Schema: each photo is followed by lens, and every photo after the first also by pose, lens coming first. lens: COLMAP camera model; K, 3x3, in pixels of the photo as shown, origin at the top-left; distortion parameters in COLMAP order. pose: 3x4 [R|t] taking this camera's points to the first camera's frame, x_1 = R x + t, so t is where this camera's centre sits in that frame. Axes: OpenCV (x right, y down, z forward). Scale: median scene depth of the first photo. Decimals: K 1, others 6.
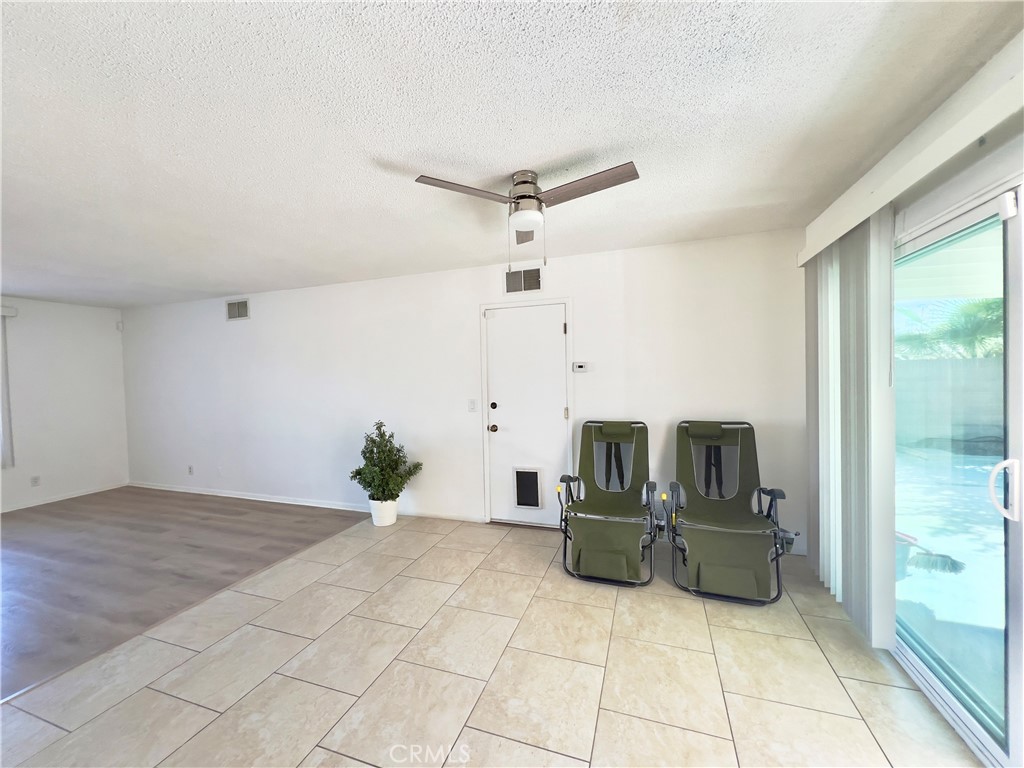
lens RADIAL K [[406.5, 0, 516.3], [0, 406.5, 386.5], [0, 0, 1]] dist [-0.003062, 0.000827]
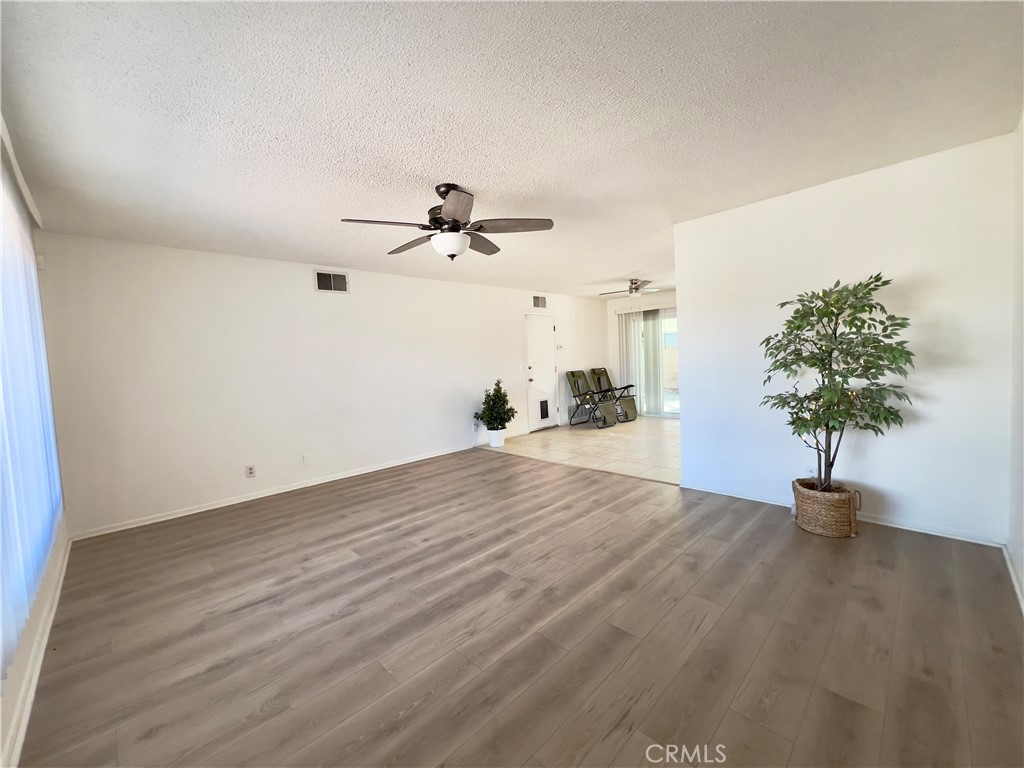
lens RADIAL K [[407.5, 0, 508.8], [0, 407.5, 385.6], [0, 0, 1]] dist [-0.000951, 0.000998]
pose [[0.452731, -0.057352, 0.889801, -2.160639], [0.060362, 0.997611, 0.033589, 0.074898], [-0.889602, 0.038503, 0.455111, 0.320297]]
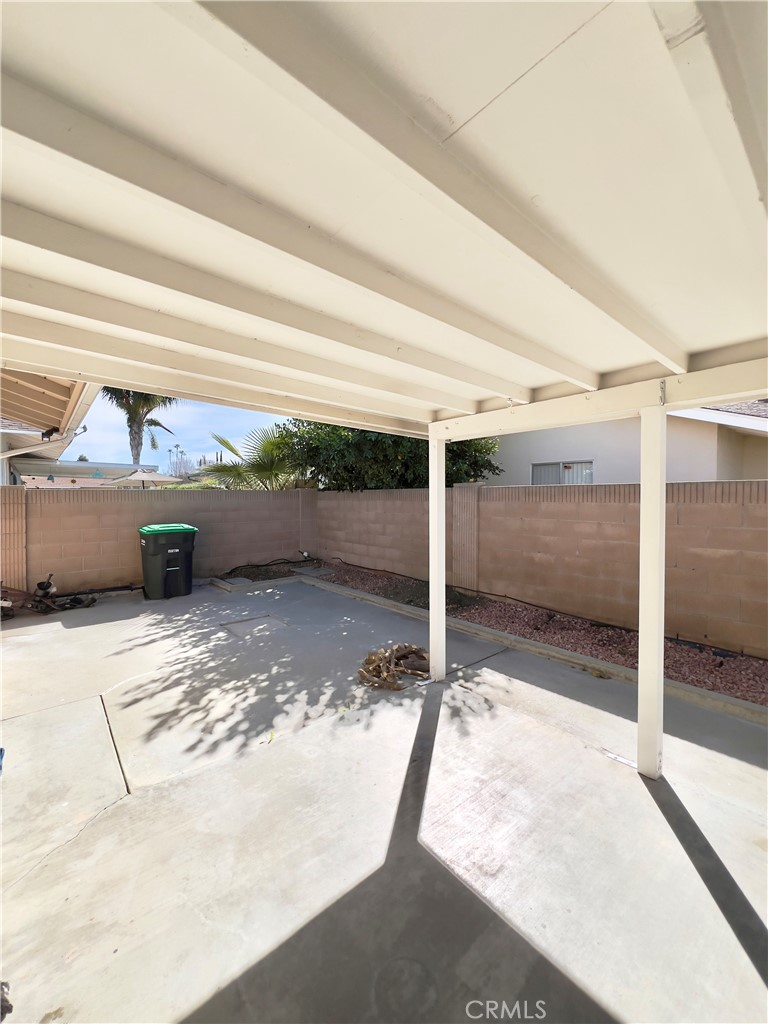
lens RADIAL K [[406.5, 0, 386.2], [0, 406.5, 508.3], [0, 0, 1]] dist [-0.003062, 0.000827]
pose [[0.507085, 0.011914, 0.861814, 0.211001], [0.007823, 0.999800, -0.018424, 0.001546], [-0.861861, 0.016084, 0.506890, 0.102590]]
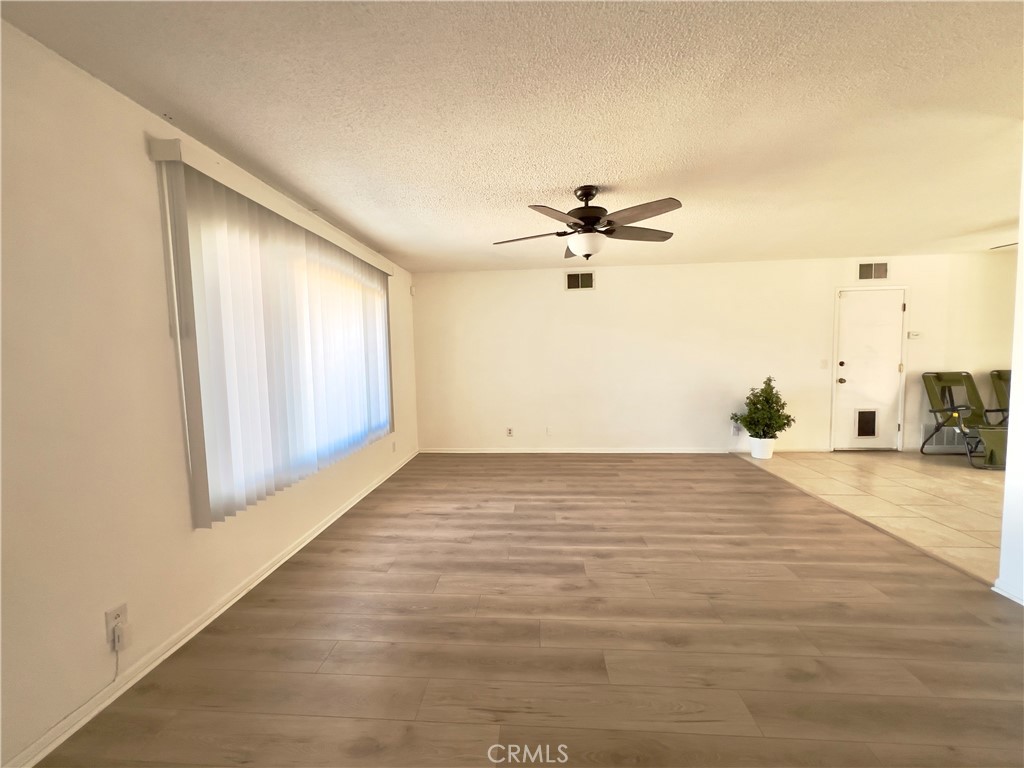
lens RADIAL K [[407.5, 0, 511.4], [0, 407.5, 387.0], [0, 0, 1]] dist [-0.000951, 0.000998]
pose [[0.967640, -0.017329, 0.251739, -1.810579], [0.005230, 0.998802, 0.048652, 0.064712], [-0.252281, -0.045761, 0.966571, -0.032258]]
